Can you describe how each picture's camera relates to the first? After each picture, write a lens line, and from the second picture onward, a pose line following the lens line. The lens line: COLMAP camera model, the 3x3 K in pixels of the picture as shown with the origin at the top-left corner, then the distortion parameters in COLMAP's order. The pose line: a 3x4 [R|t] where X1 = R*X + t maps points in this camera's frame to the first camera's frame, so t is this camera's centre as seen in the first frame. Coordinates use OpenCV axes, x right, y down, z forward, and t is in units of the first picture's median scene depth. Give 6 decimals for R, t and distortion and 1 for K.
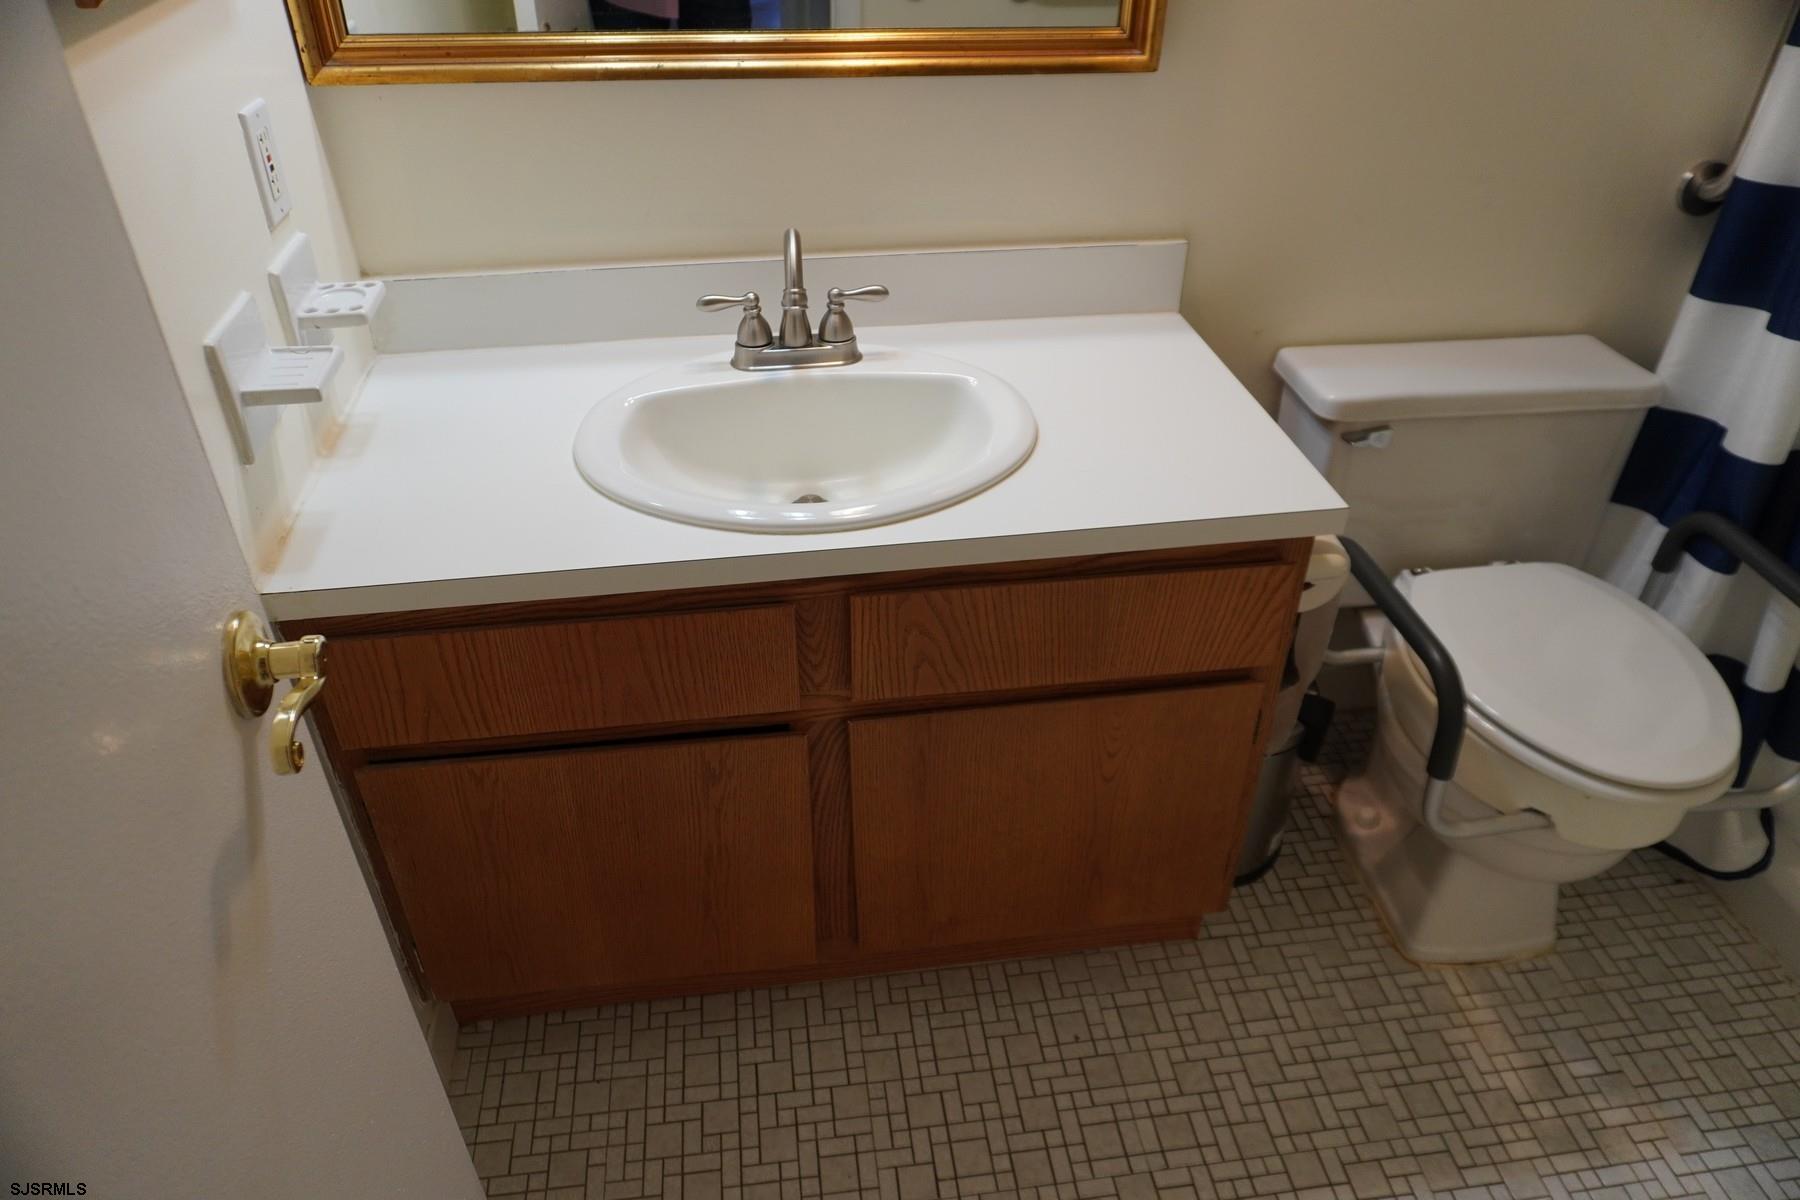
lens RADIAL K [[1195.4, 0, 881.2], [0, 1195.4, 613.7], [0, 0, 1]] dist [-0.059168, 0.034215]
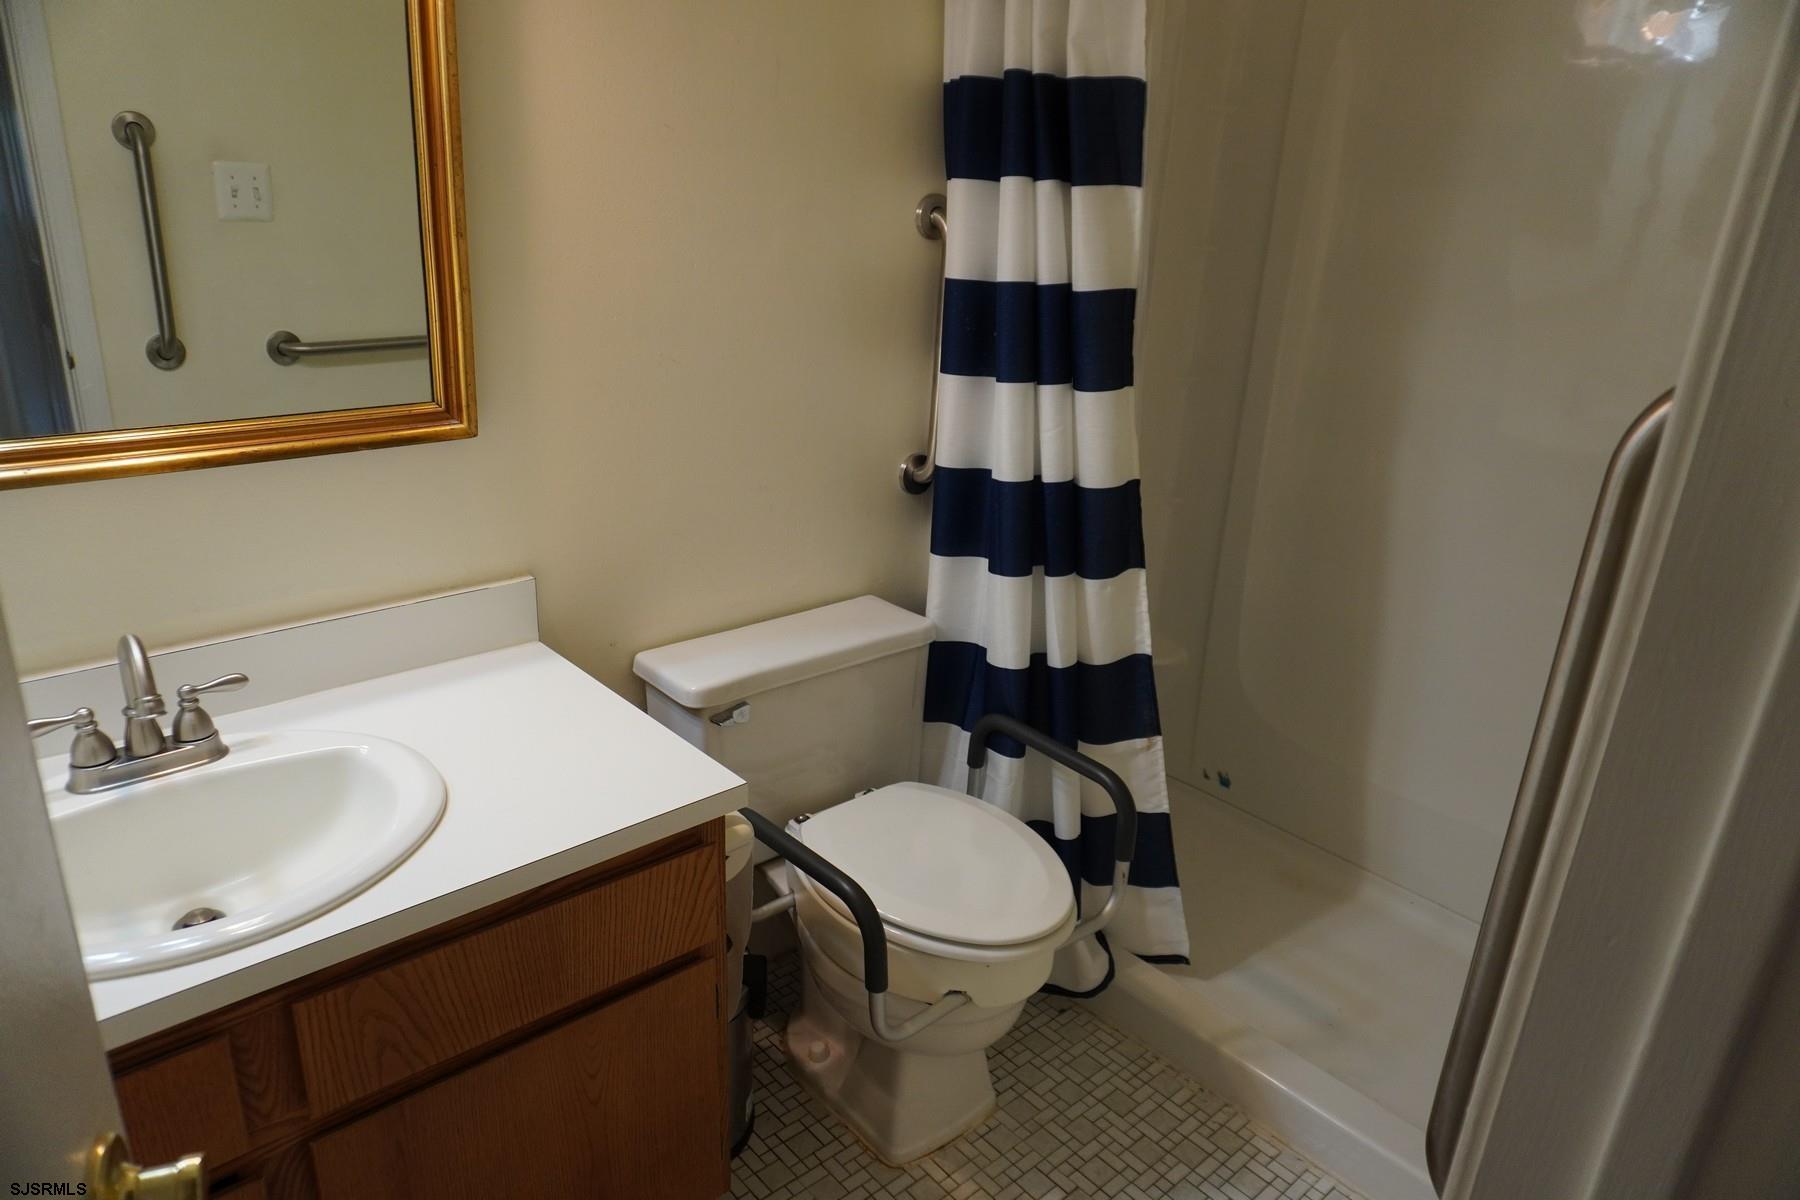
lens RADIAL K [[1222.7, 0, 897.9], [0, 1222.7, 626.1], [0, 0, 1]] dist [-0.053706, 0.044801]
pose [[0.822379, -0.169593, 0.543076, -0.078197], [0.289326, 0.946559, -0.142532, -0.018489], [-0.489881, 0.274342, 0.827498, -0.066062]]
